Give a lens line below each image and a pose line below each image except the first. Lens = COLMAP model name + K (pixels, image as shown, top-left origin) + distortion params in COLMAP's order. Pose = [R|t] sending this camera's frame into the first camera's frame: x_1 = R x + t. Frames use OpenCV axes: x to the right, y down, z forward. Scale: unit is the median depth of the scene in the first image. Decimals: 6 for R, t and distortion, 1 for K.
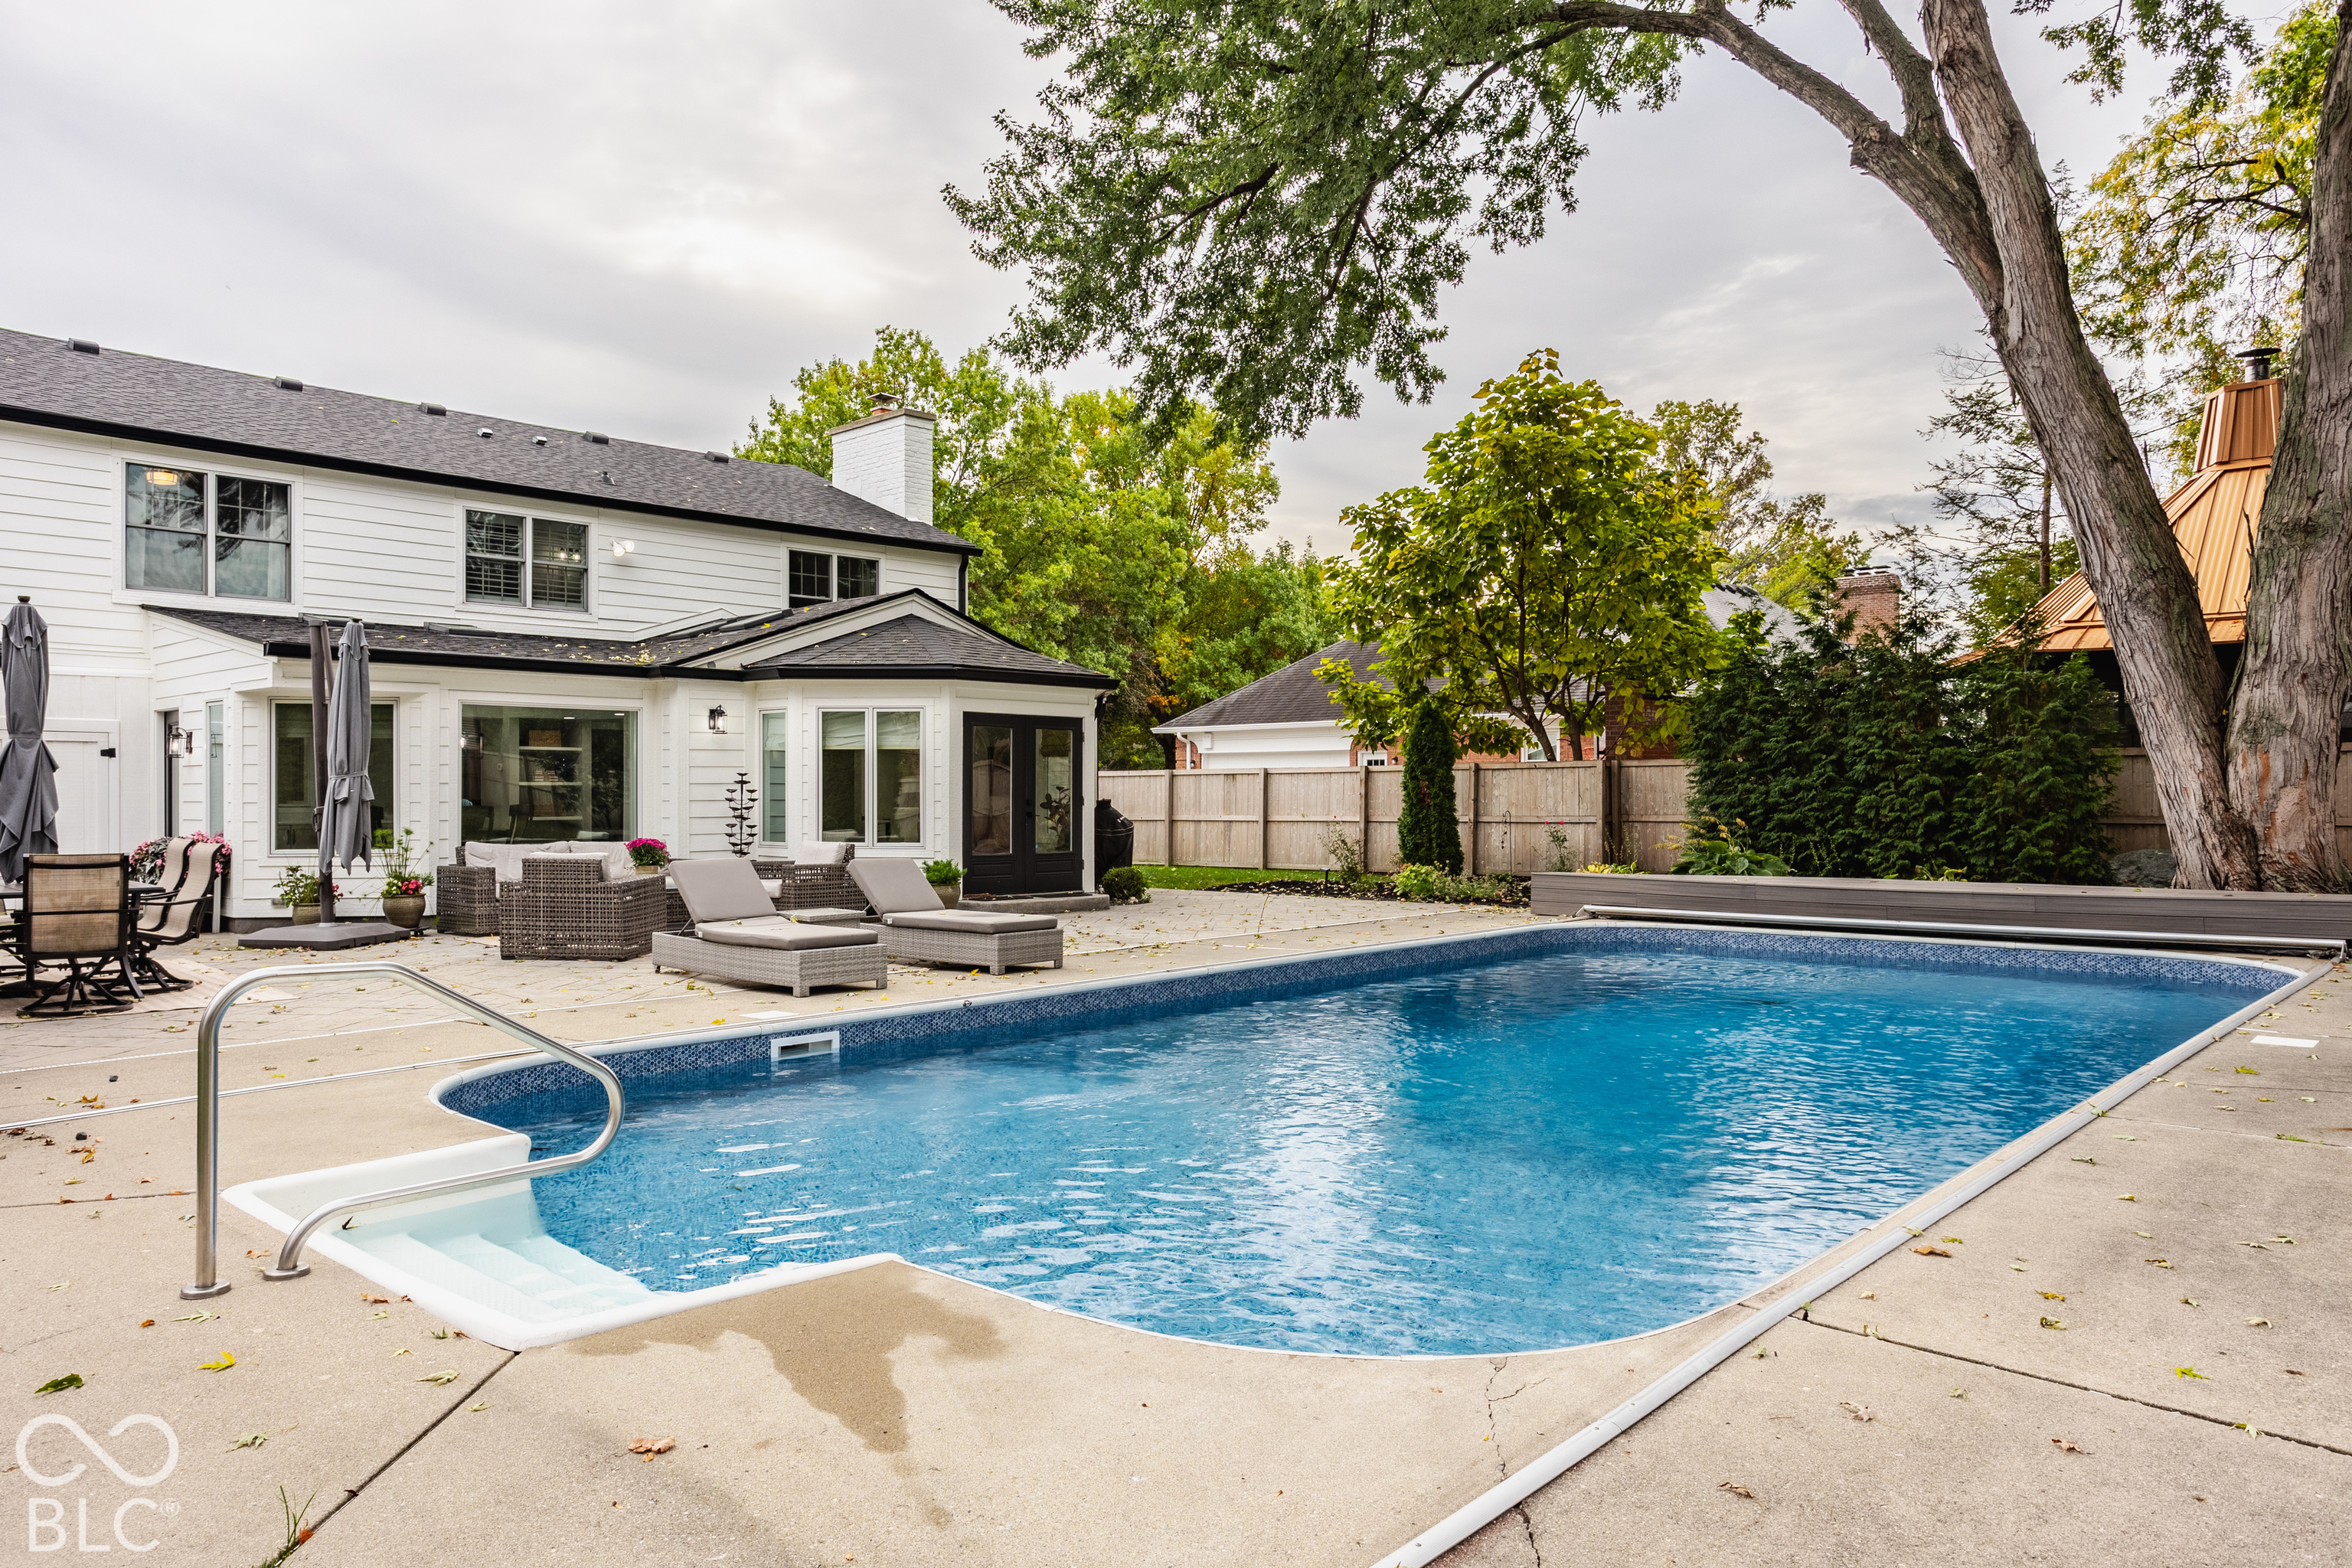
lens RADIAL K [[1590.5, 0, 1164.0], [0, 1590.5, 781.9], [0, 0, 1]] dist [-0.012050, 0.018870]
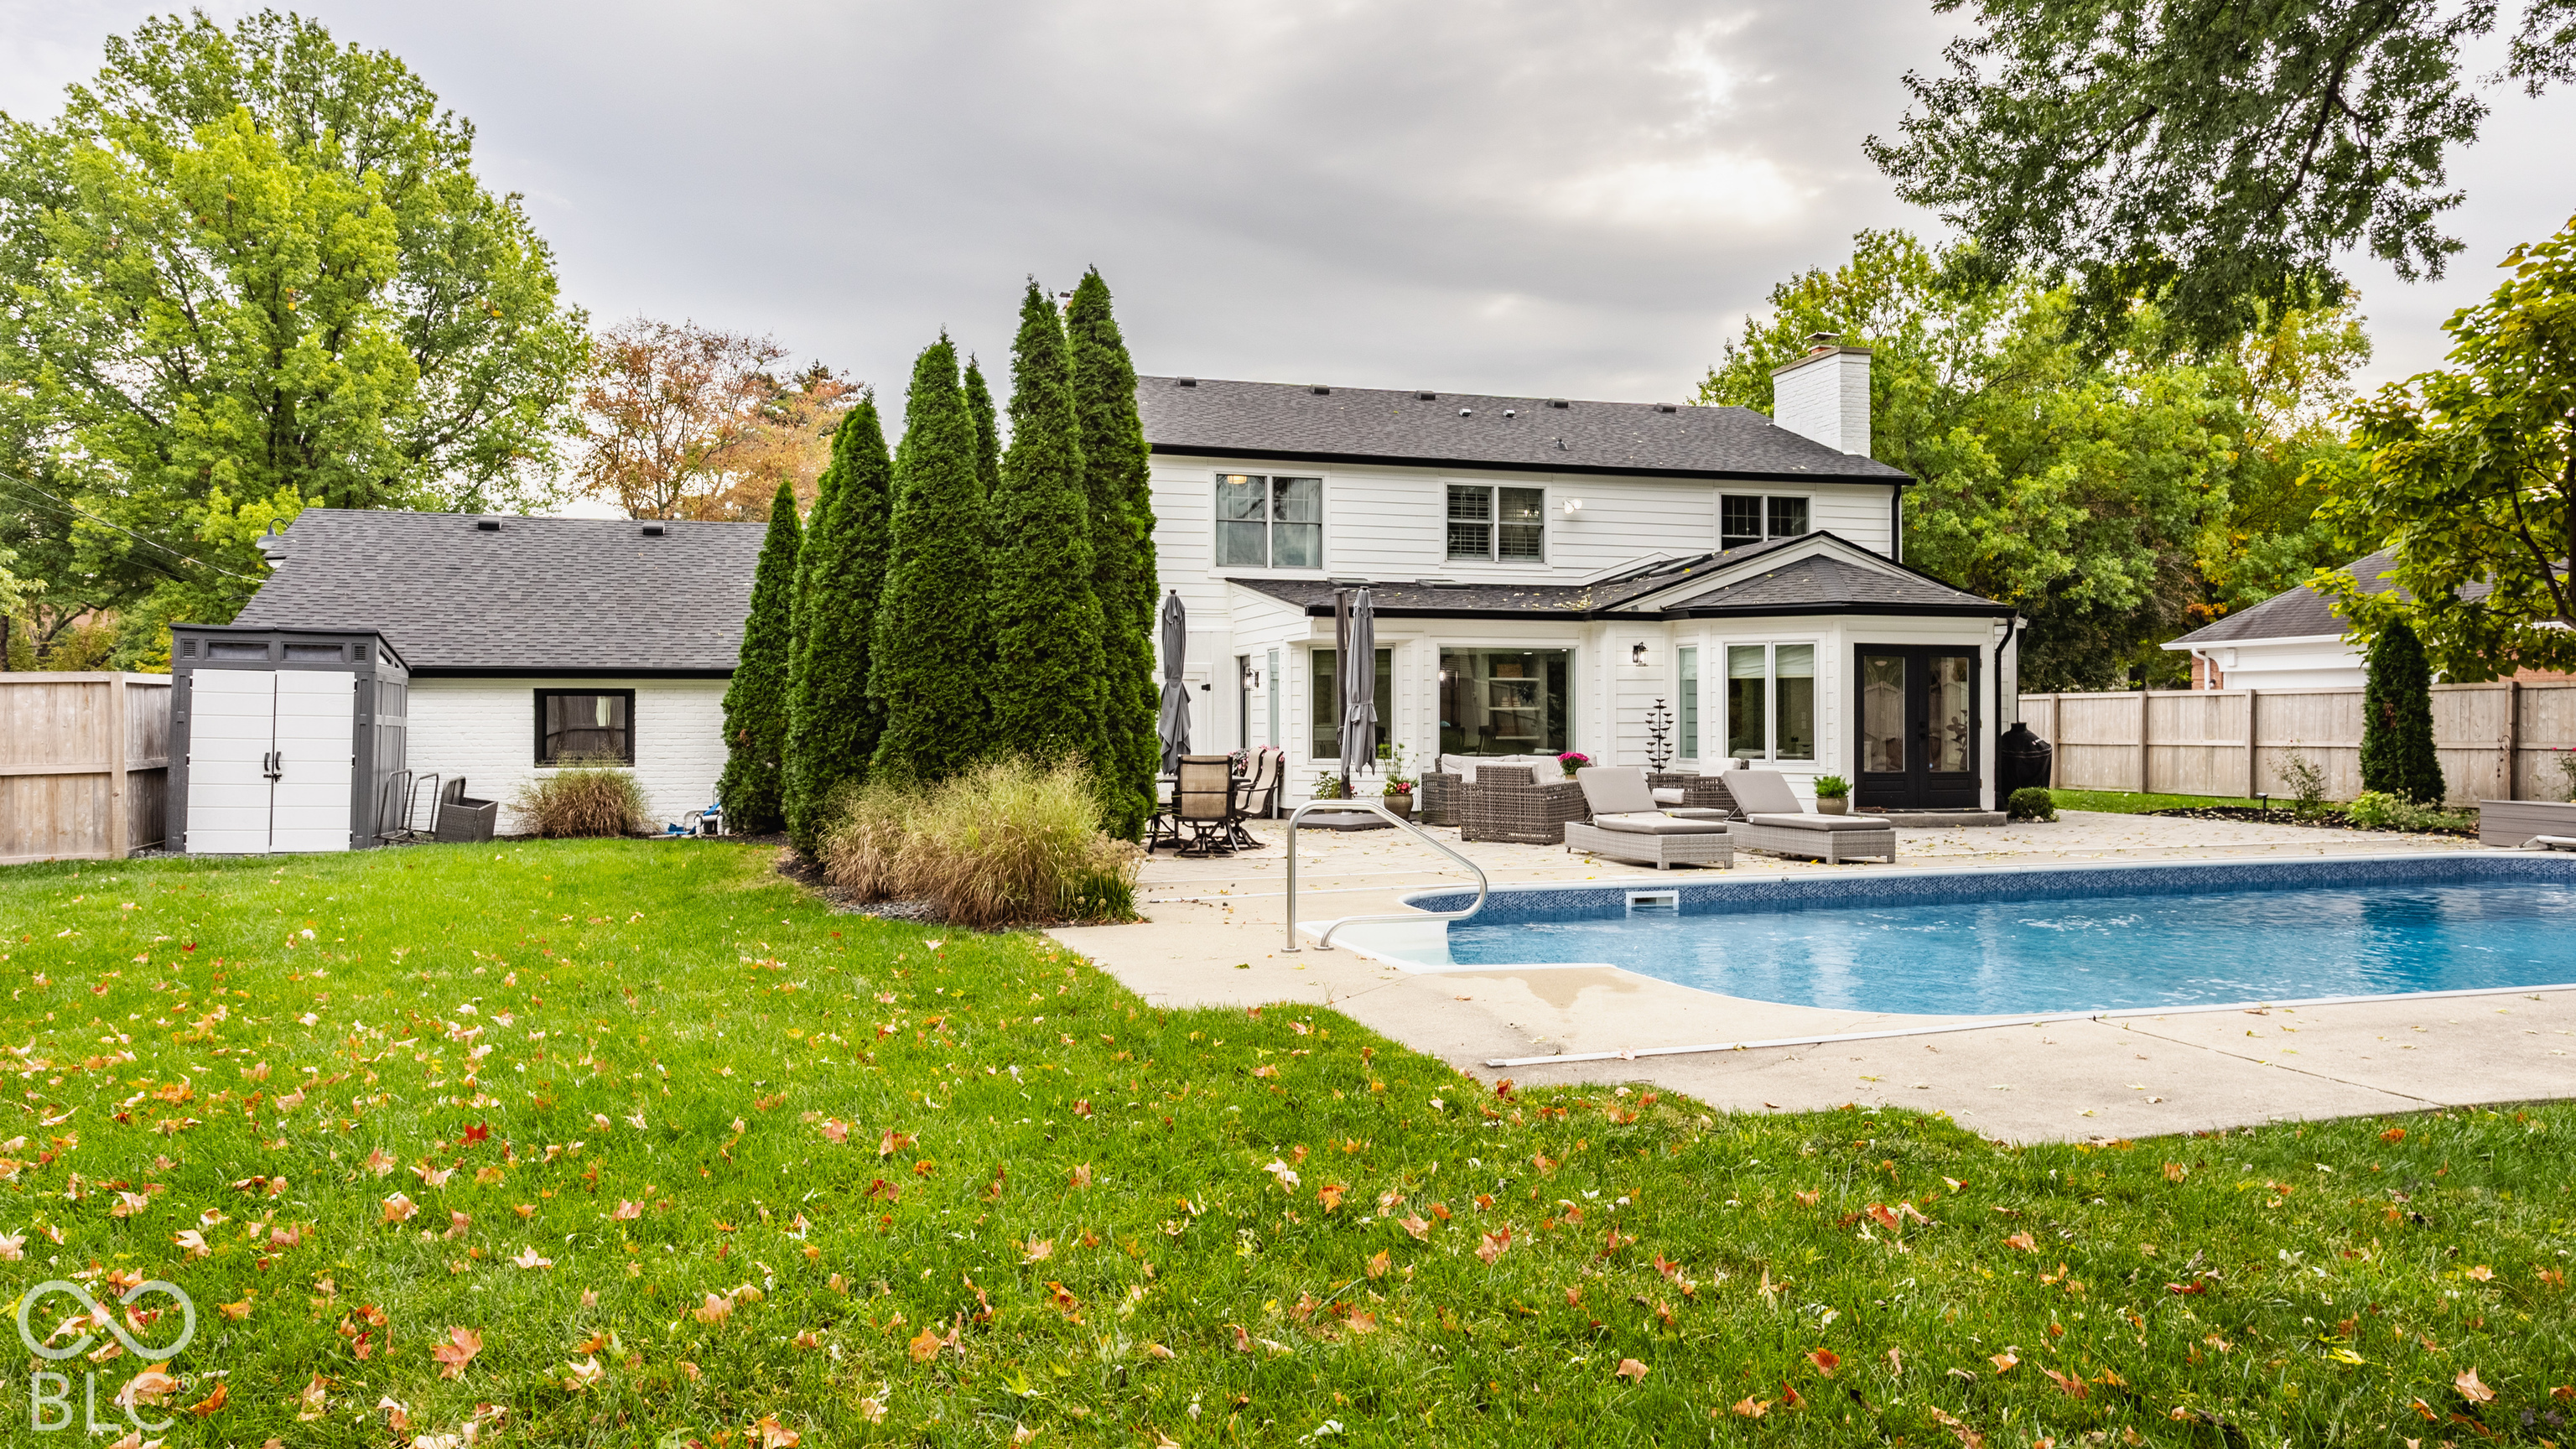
lens RADIAL K [[1771.7, 0, 1273.7], [0, 1771.7, 705.7], [0, 0, 1]] dist [-0.008174, 0.010552]
pose [[0.862957, -0.003907, -0.505262, 0.124877], [0.004165, 0.999991, -0.000620, -0.001045], [0.505260, -0.001569, 0.862966, -0.229139]]
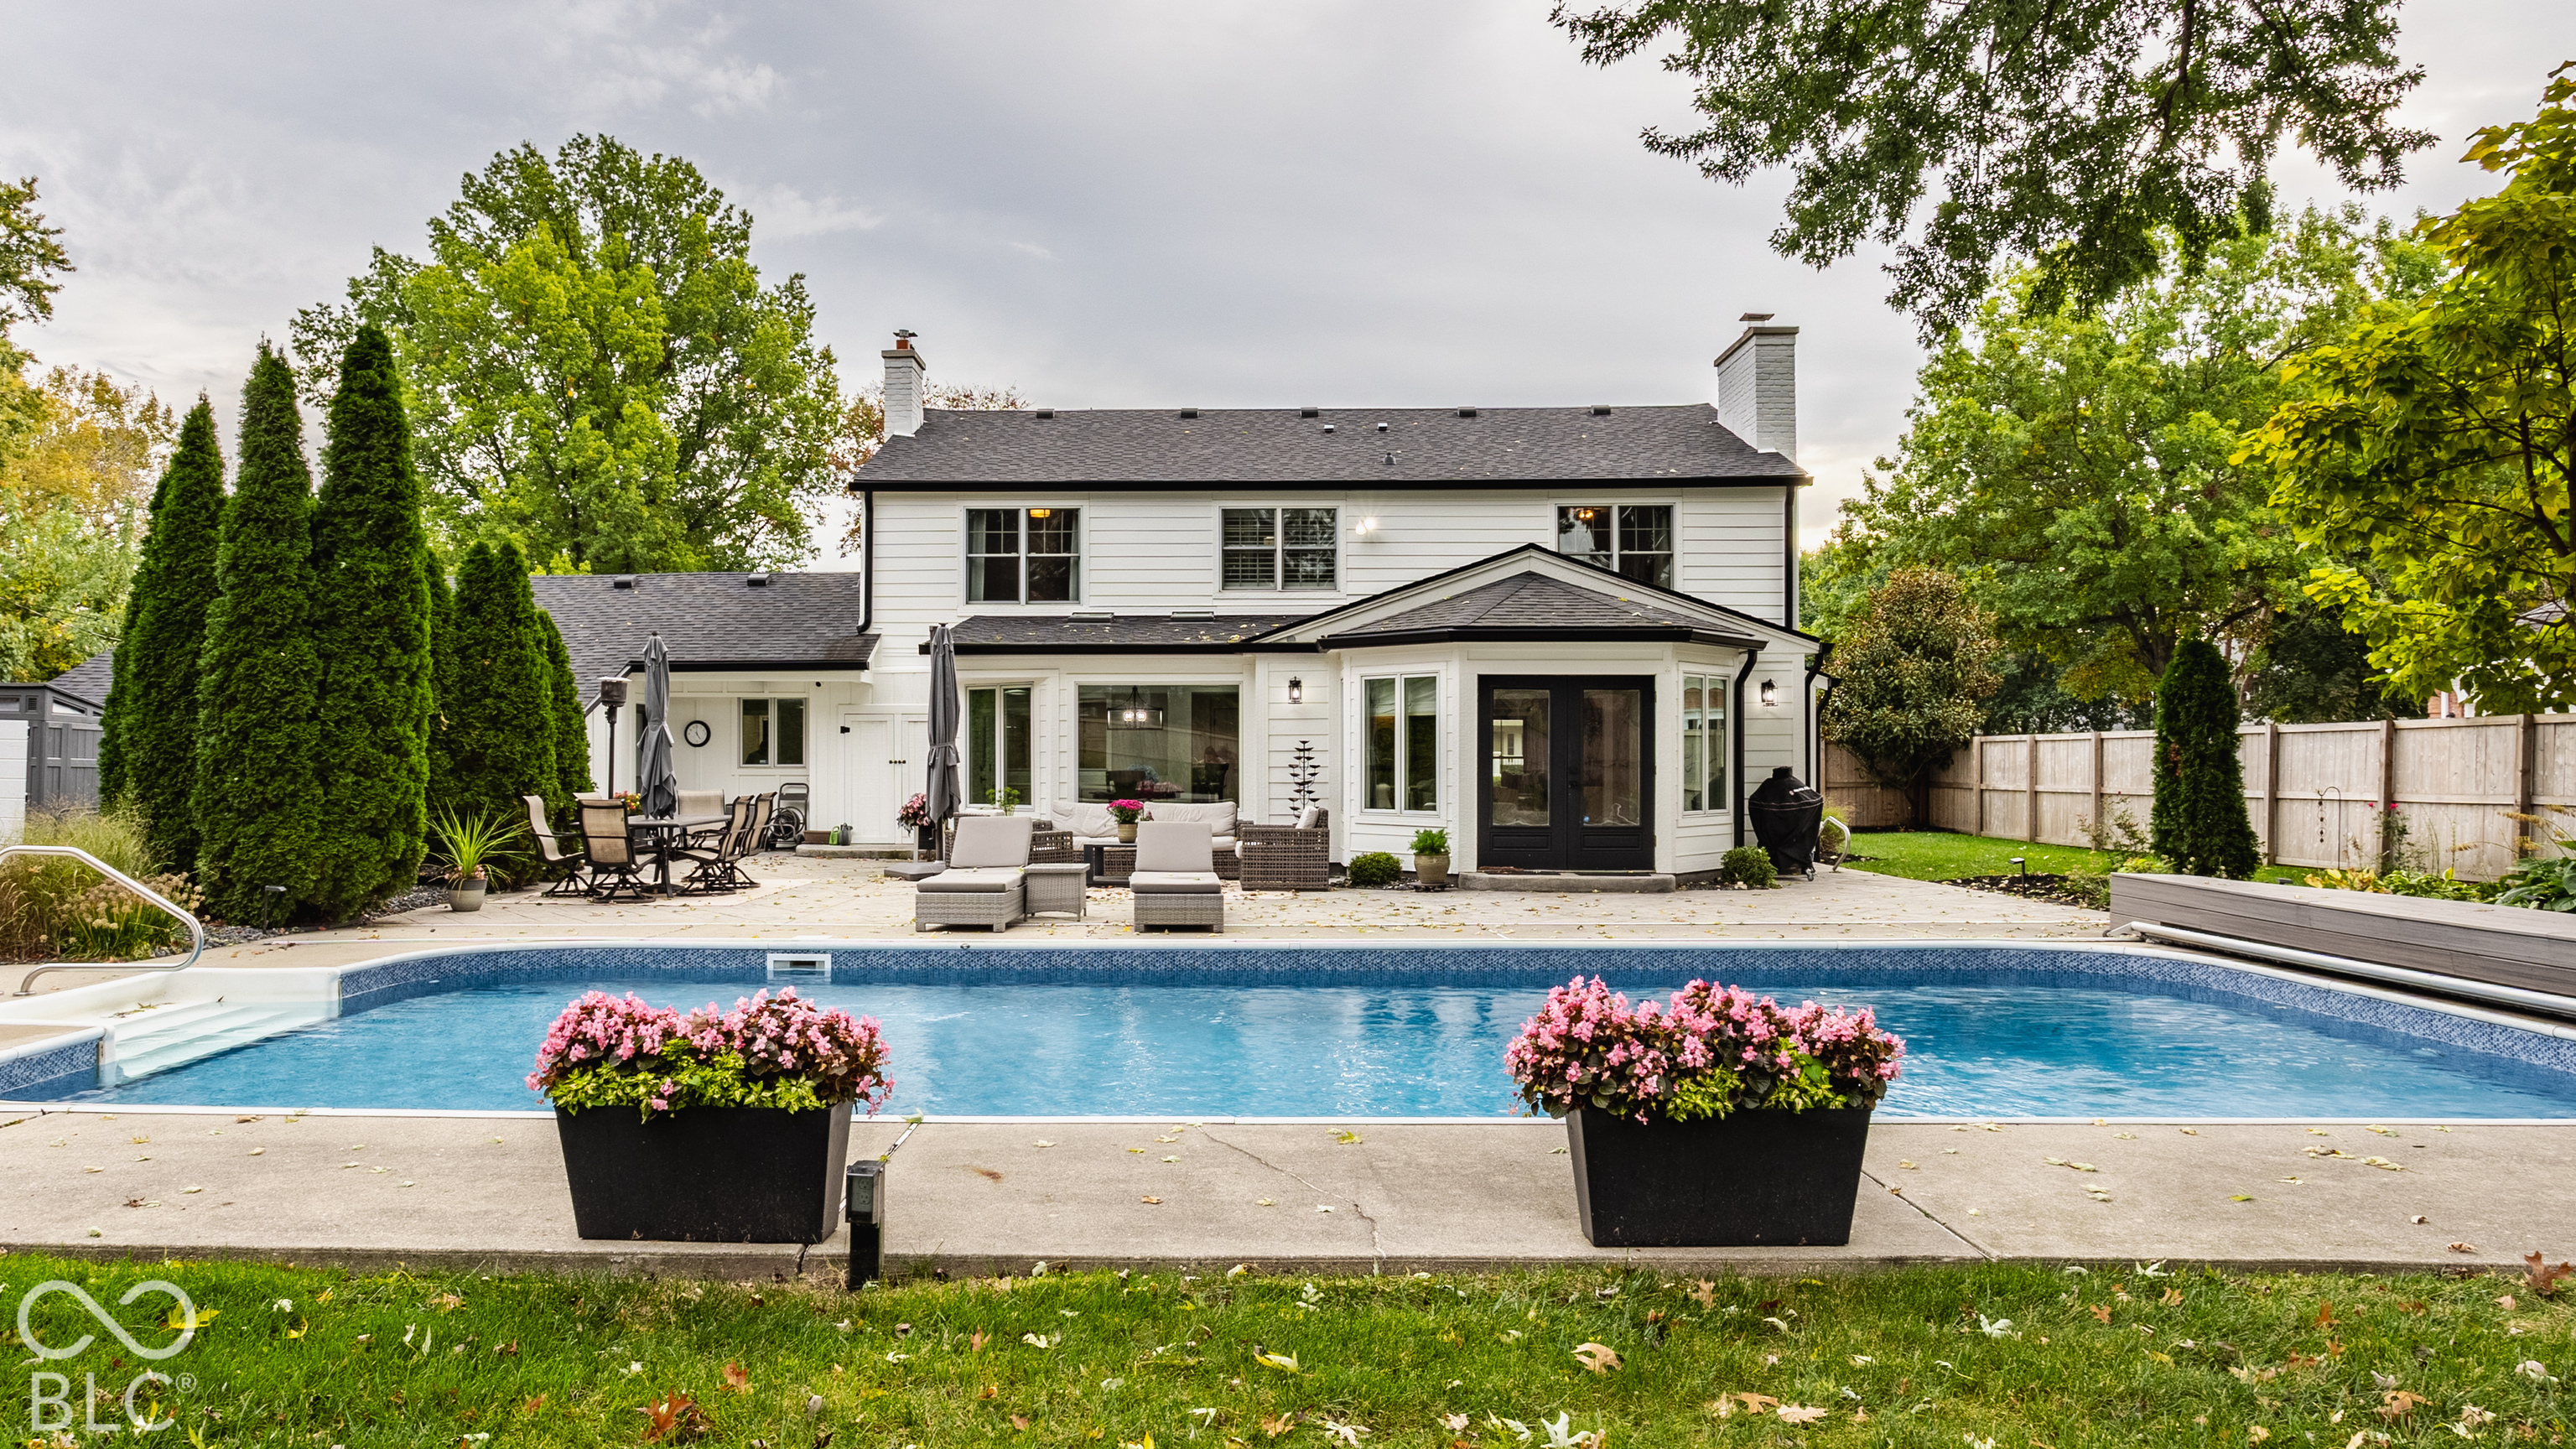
lens RADIAL K [[1801.8, 0, 1222.7], [0, 1801.8, 744.2], [0, 0, 1]] dist [-0.045500, 0.008943]
pose [[0.651533, -0.005867, -0.758597, 0.496438], [0.004840, 0.999982, -0.003577, 0.000366], [0.758605, -0.001341, 0.651550, 0.154621]]
